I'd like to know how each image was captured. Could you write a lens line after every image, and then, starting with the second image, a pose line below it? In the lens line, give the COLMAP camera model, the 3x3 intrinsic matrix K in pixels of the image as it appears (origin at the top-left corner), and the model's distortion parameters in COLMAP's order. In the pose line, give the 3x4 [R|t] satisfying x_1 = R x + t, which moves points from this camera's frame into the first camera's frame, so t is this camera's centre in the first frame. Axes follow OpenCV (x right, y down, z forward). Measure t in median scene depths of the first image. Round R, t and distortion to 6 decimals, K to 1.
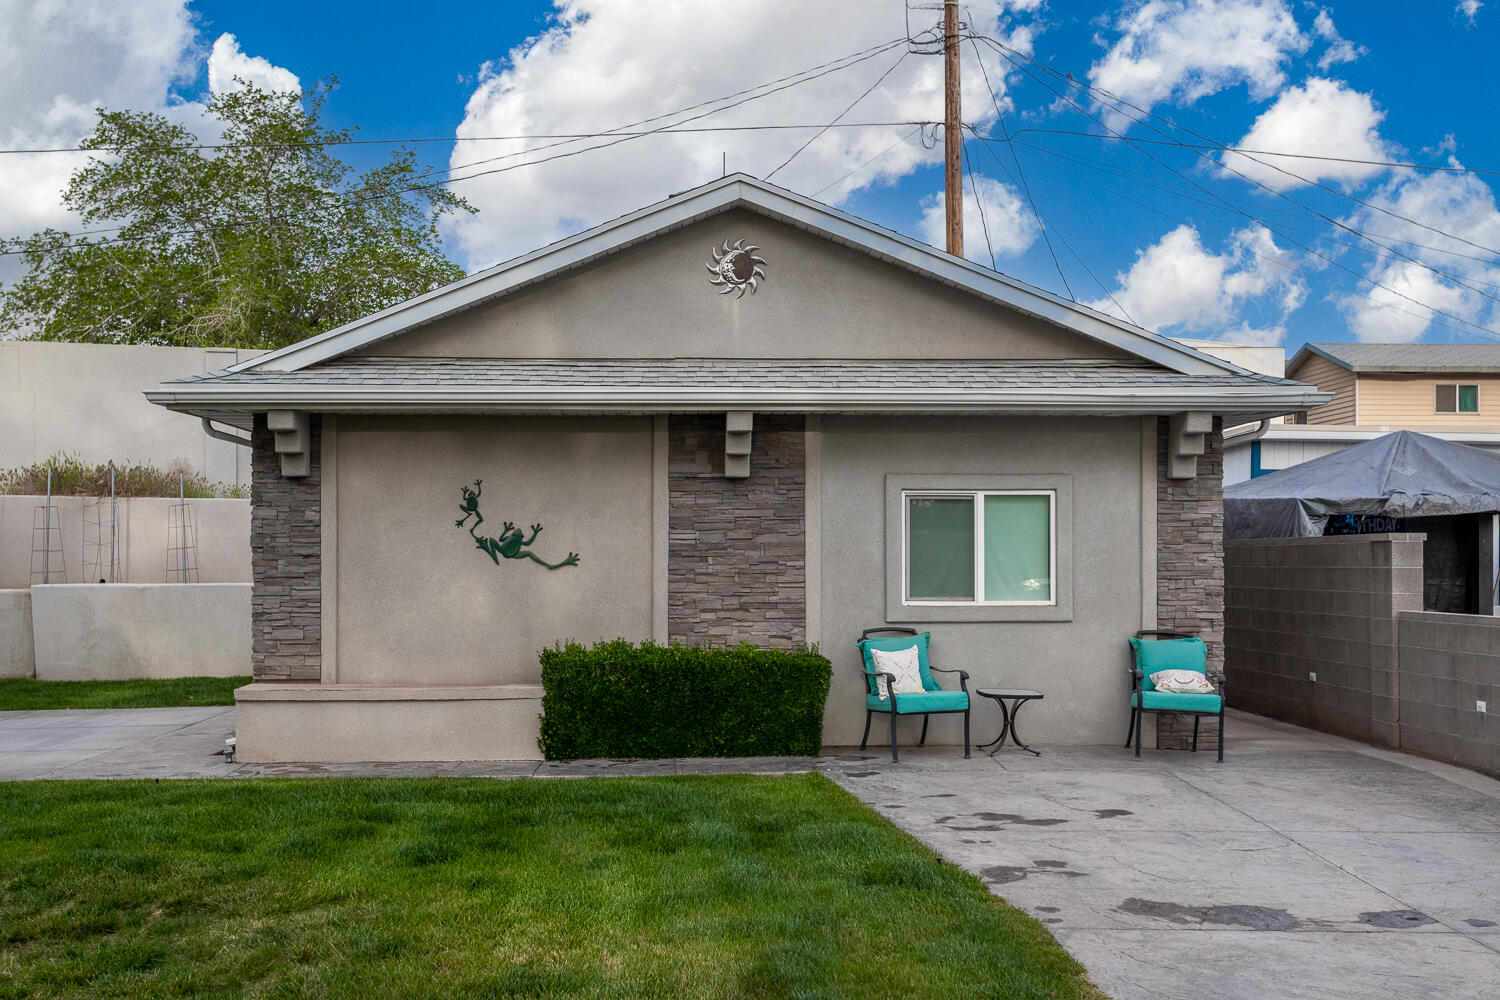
lens RADIAL K [[1793.5, 0, 749.9], [0, 1793.5, 510.3], [0, 0, 1]] dist [0.004438, 0.000000]
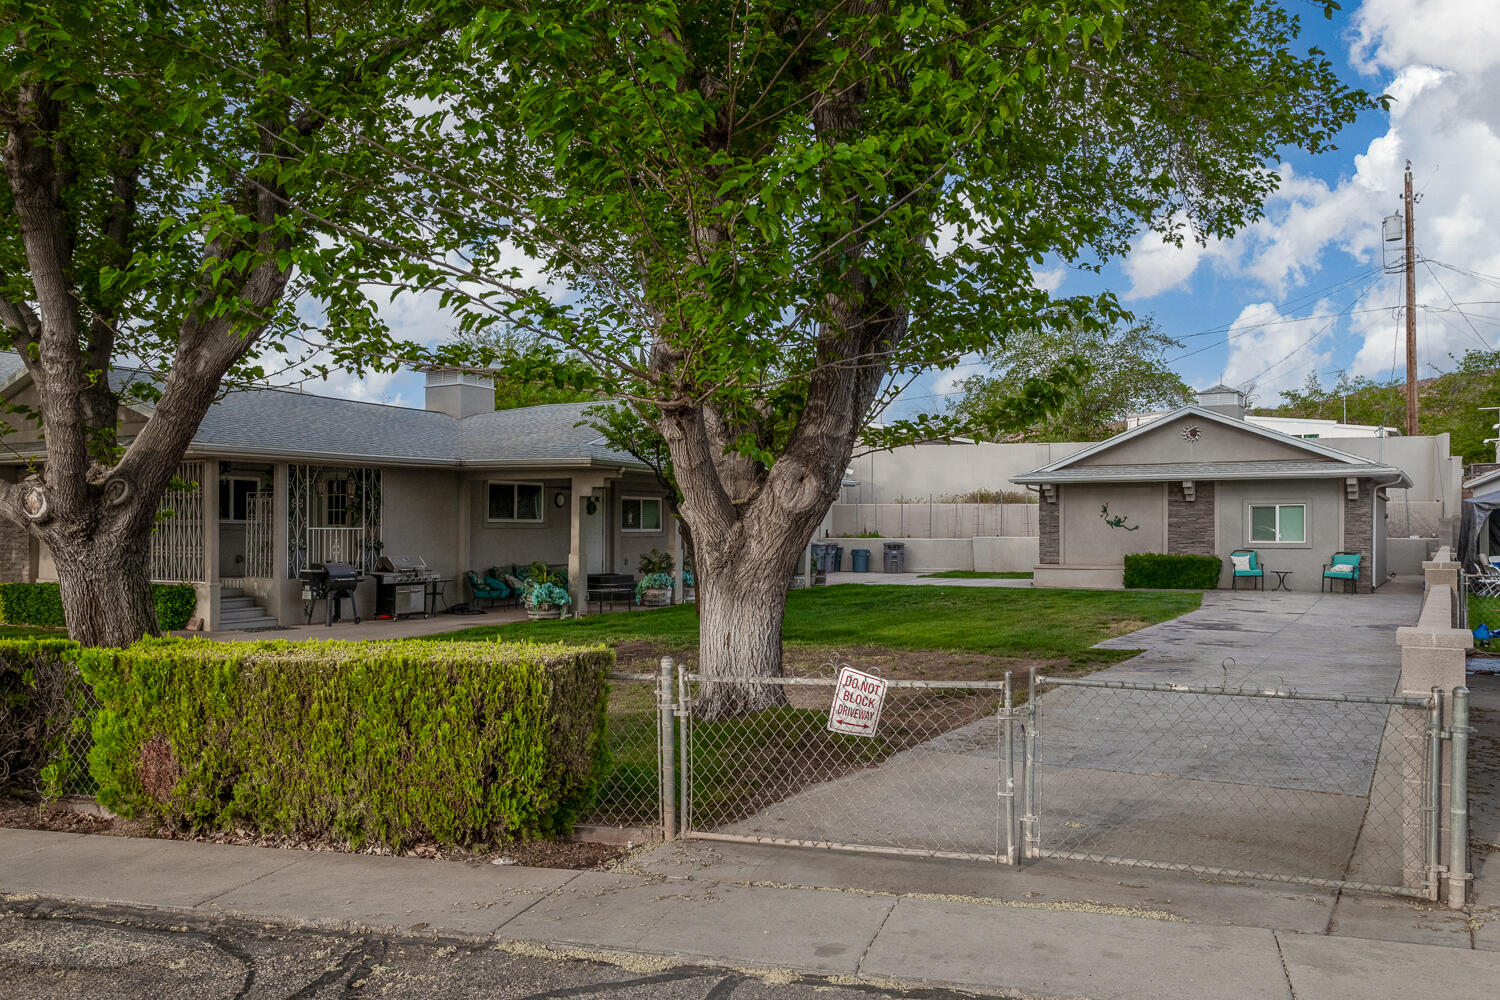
lens RADIAL K [[1215.8, 0, 750.3], [0, 1215.8, 508.4], [0, 0, 1]] dist [0.004992, 0.003848]
pose [[0.852055, -0.007763, -0.523394, 0.150562], [0.013592, 0.999881, 0.007298, -0.010658], [0.523275, -0.013332, 0.852059, -0.405861]]
